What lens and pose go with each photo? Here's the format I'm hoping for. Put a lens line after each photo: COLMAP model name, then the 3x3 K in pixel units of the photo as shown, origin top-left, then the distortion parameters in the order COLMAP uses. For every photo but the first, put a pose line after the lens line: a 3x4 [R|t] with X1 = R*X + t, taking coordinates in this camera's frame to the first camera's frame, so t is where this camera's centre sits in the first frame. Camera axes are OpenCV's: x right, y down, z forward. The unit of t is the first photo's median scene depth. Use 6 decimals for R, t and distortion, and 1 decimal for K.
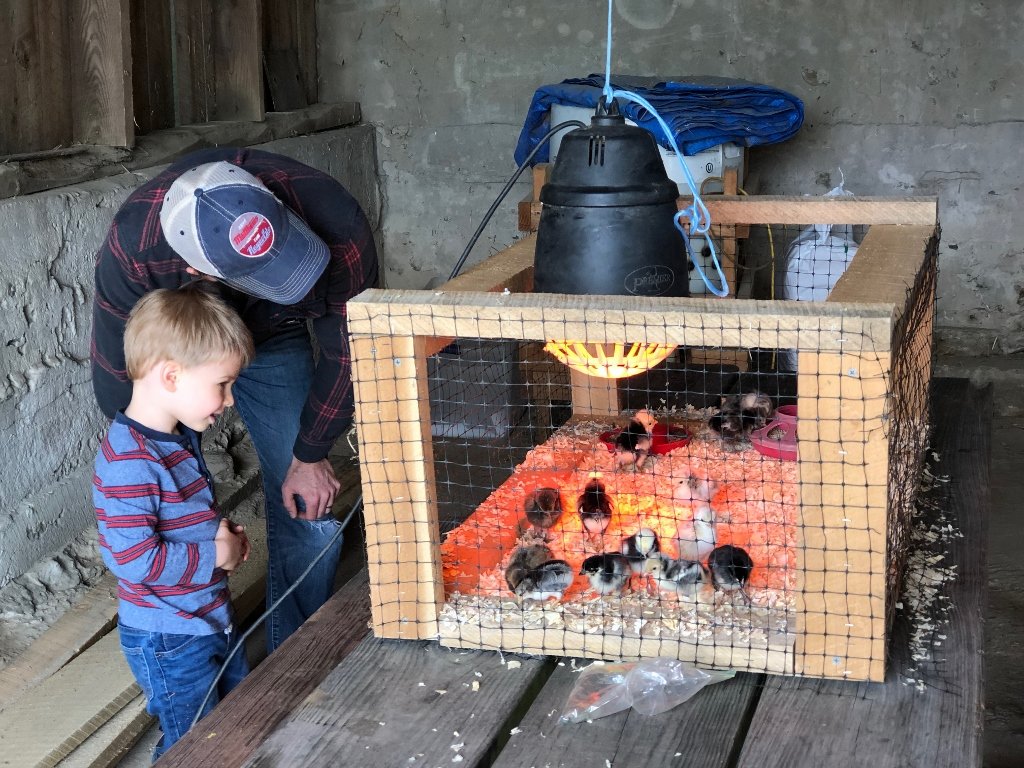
lens RADIAL K [[1699.9, 0, 517.1], [0, 1699.9, 382.4], [0, 0, 1]] dist [0.066117, 0.000000]
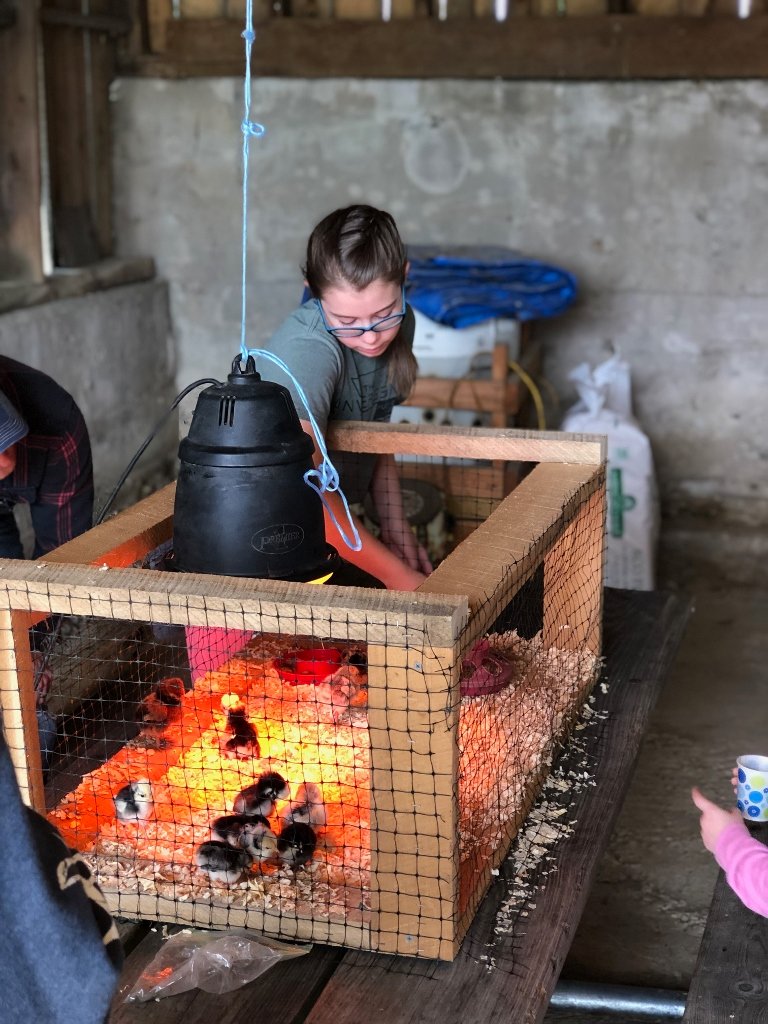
lens RADIAL K [[1699.9, 0, 377.9], [0, 1699.9, 512.4], [0, 0, 1]] dist [0.066117, 0.000000]
pose [[0.999730, 0.019460, -0.012705, 0.158851], [-0.019222, 0.999643, 0.018564, -0.100831], [0.013061, -0.018315, 0.999747, -0.019746]]
